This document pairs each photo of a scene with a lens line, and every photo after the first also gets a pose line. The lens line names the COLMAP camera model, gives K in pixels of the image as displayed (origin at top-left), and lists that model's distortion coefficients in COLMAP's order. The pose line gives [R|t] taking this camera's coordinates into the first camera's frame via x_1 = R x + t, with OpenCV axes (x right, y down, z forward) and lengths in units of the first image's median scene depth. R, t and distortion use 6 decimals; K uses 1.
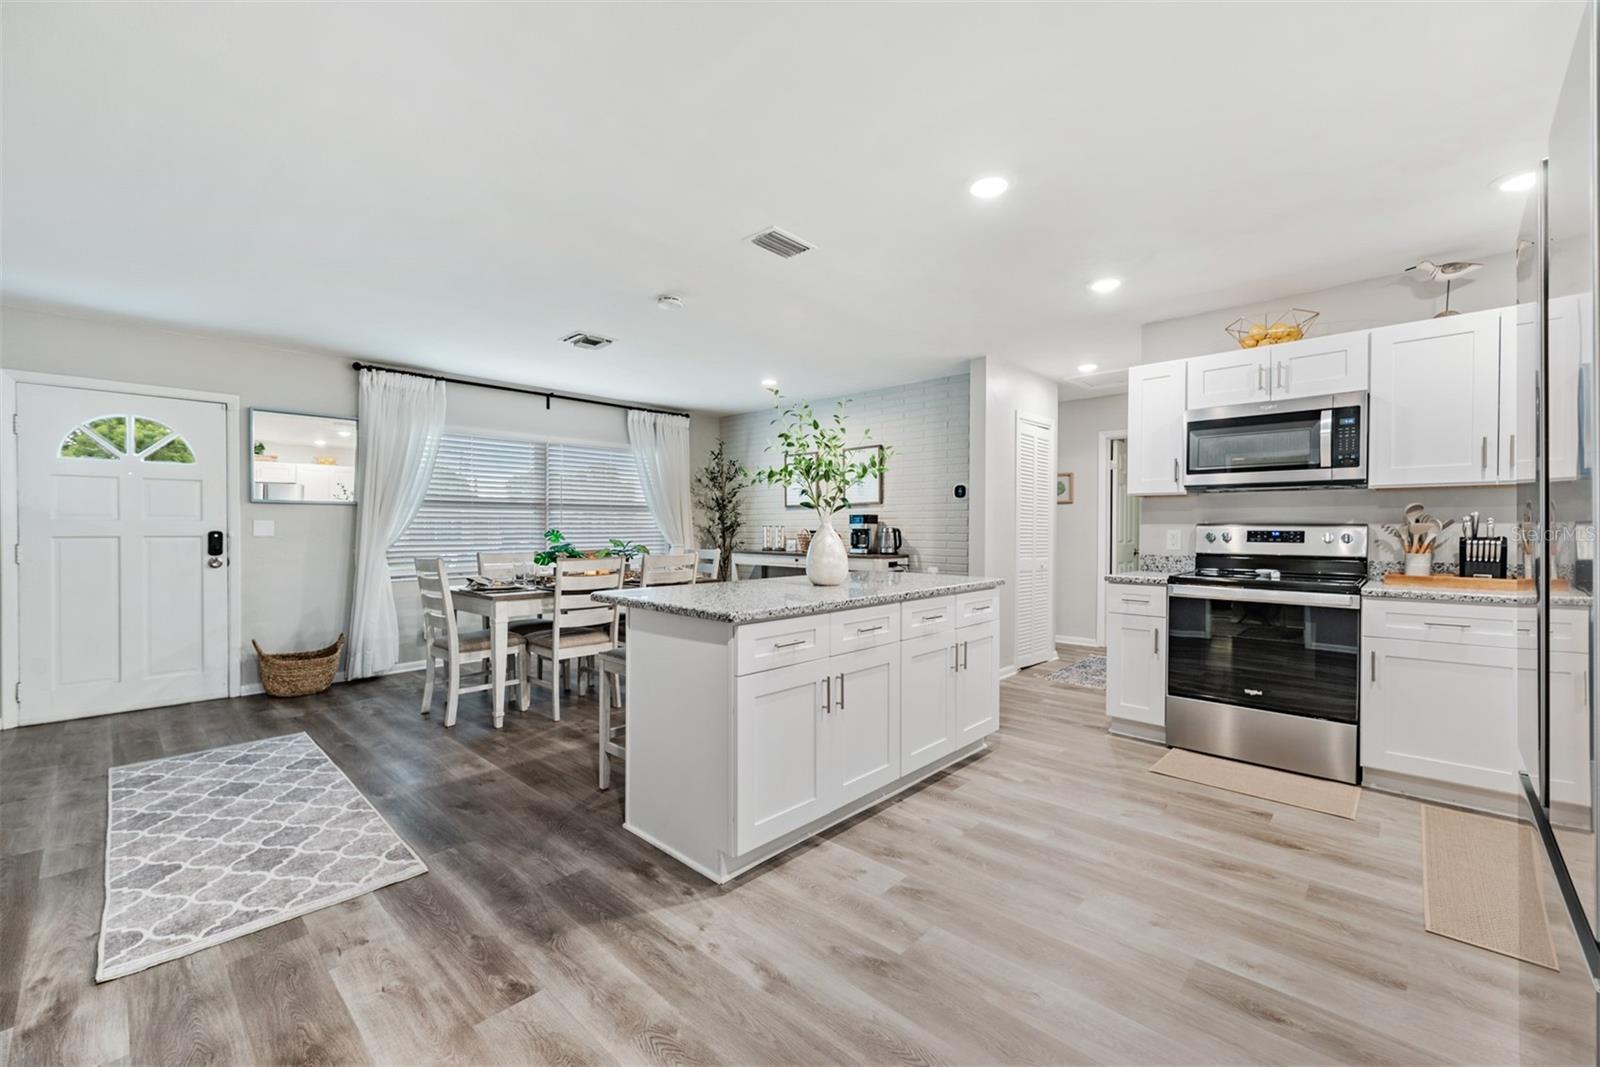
lens RADIAL K [[653.3, 0, 785.8], [0, 653.3, 533.2], [0, 0, 1]] dist [0.007085, -0.000142]
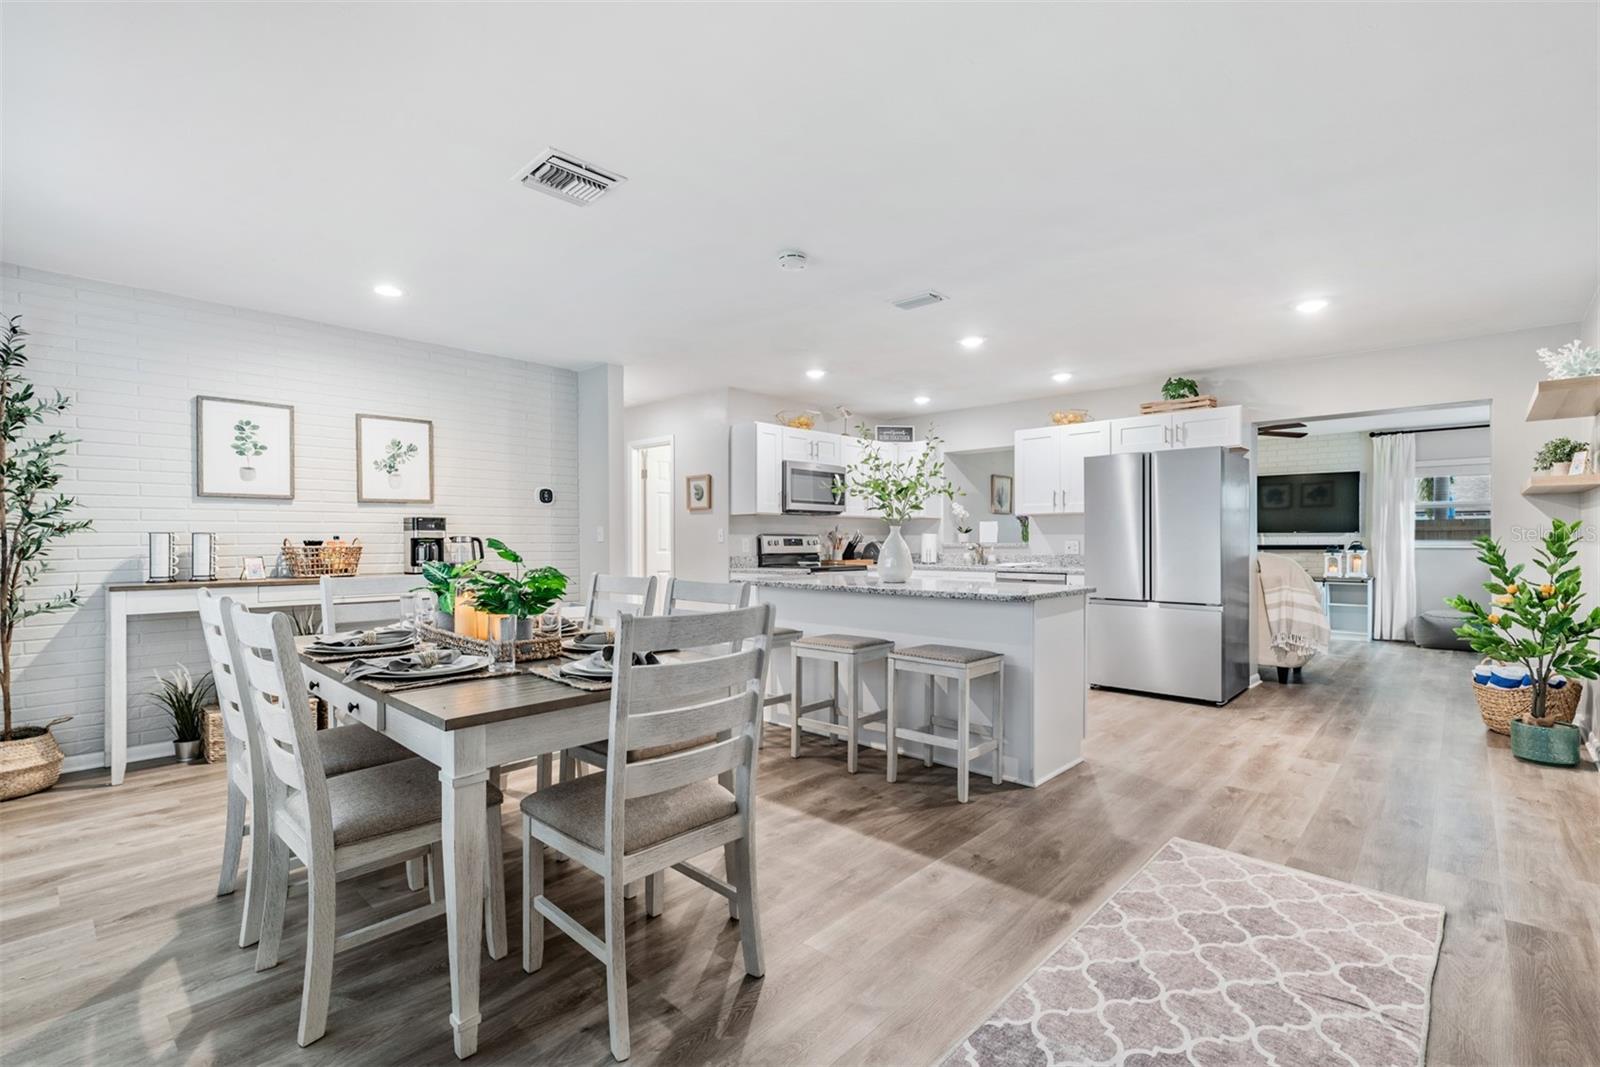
lens RADIAL K [[720.0, 0, 789.3], [0, 720.0, 541.6], [0, 0, 1]] dist [0.001694, -0.000011]
pose [[-0.009806, -0.004060, 0.999944, -1.273548], [0.009193, 0.999949, 0.004151, -0.004503], [-0.999910, 0.009233, -0.009768, 1.196943]]
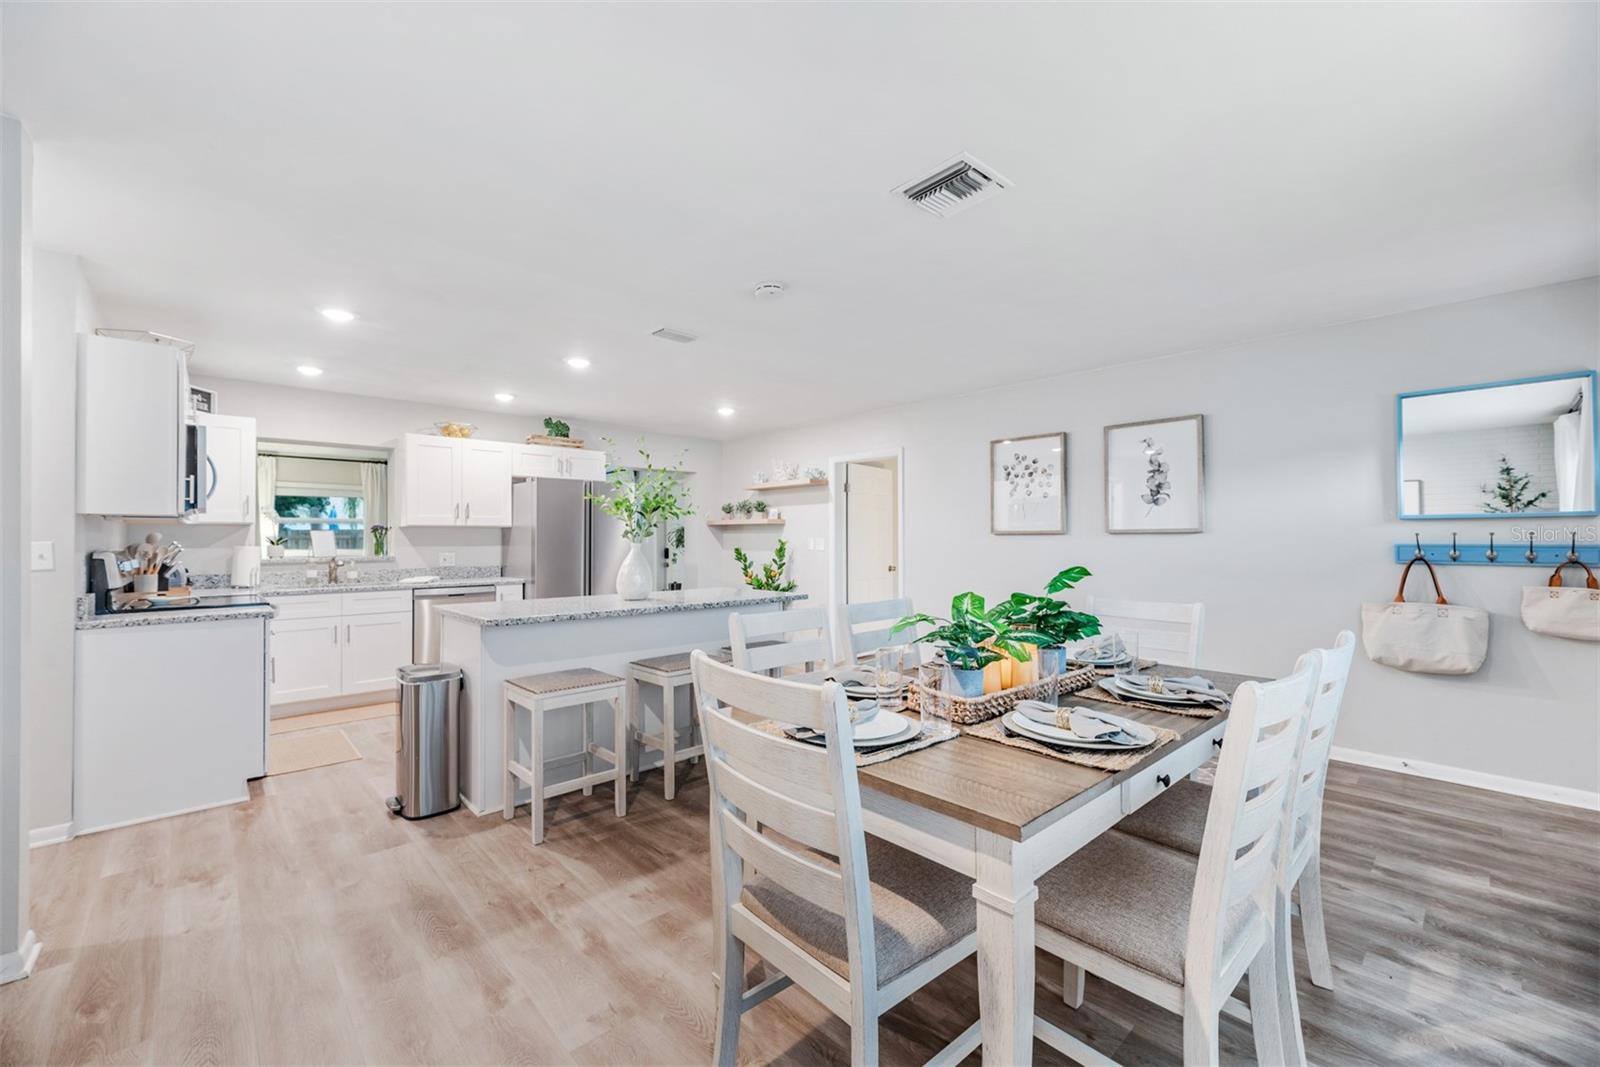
lens RADIAL K [[653.3, 0, 785.8], [0, 653.3, 533.2], [0, 0, 1]] dist [0.007085, -0.000142]
pose [[-0.997338, -0.002206, 0.072885, -0.316187], [-0.001980, 0.999993, 0.003170, -0.055987], [-0.072891, 0.003017, -0.997335, 2.190677]]
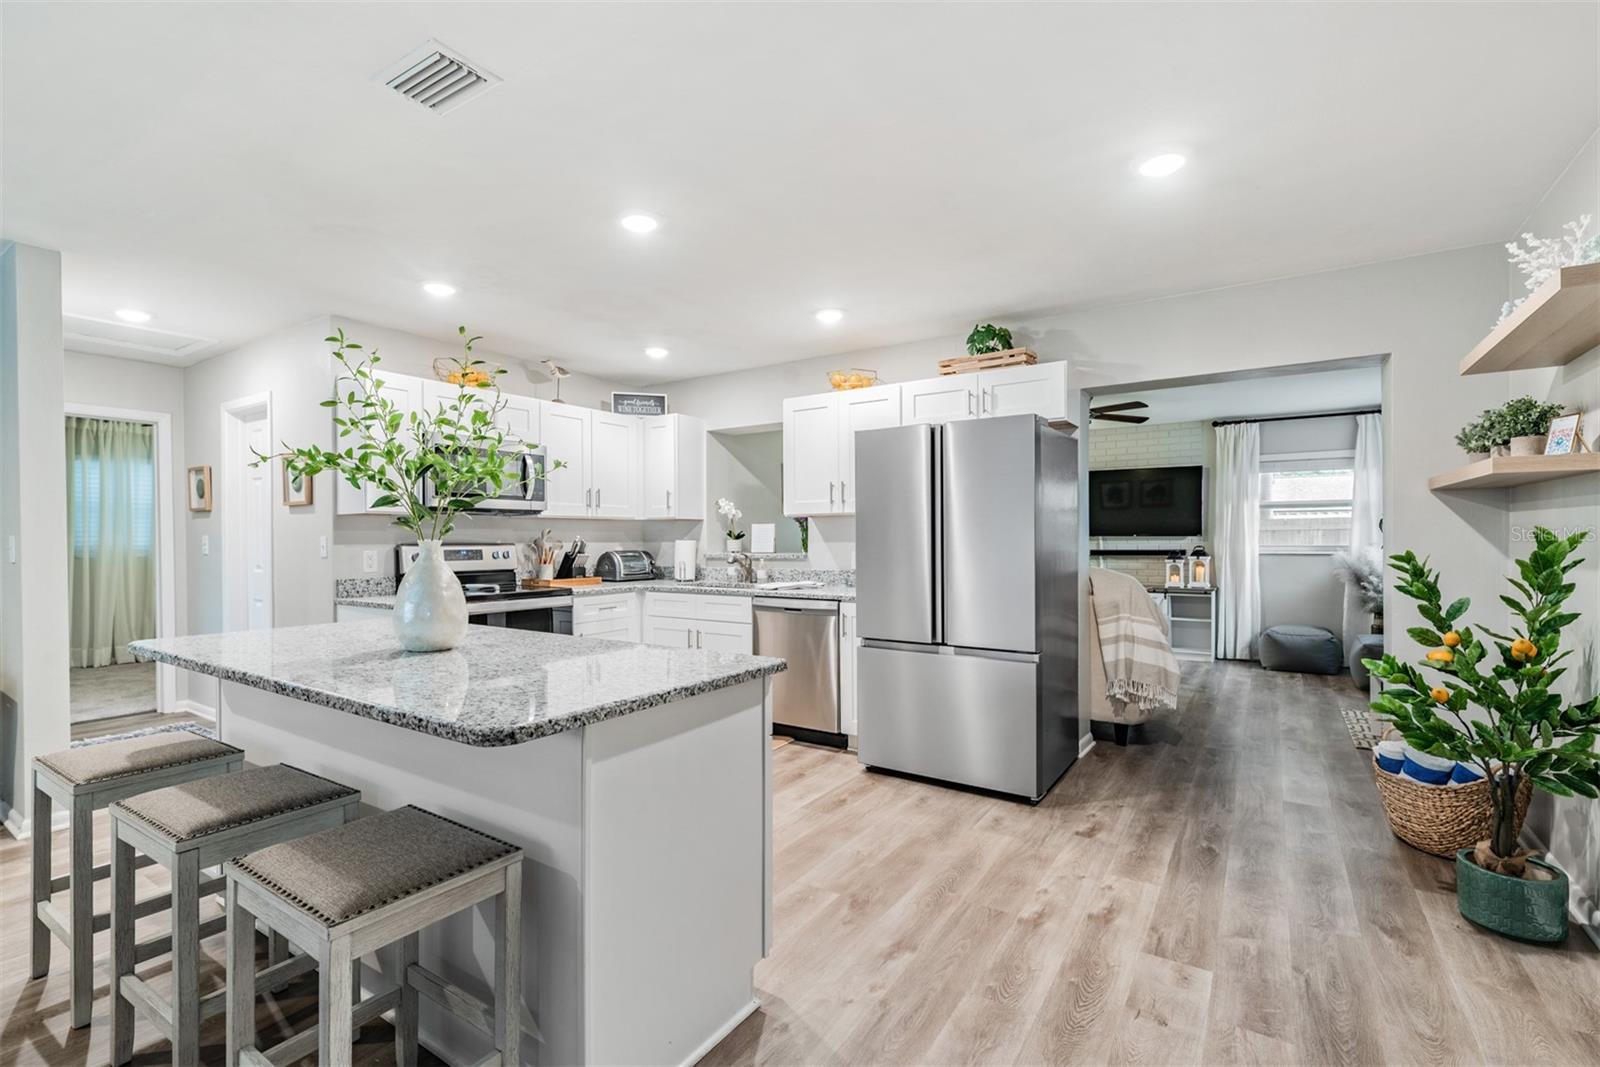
lens RADIAL K [[720.0, 0, 789.3], [0, 720.0, 541.6], [0, 0, 1]] dist [0.001694, -0.000011]
pose [[-0.174535, -0.007231, 0.984624, -0.674816], [0.011591, 0.999889, 0.009397, -0.026932], [-0.984583, 0.013053, -0.174432, 0.771449]]
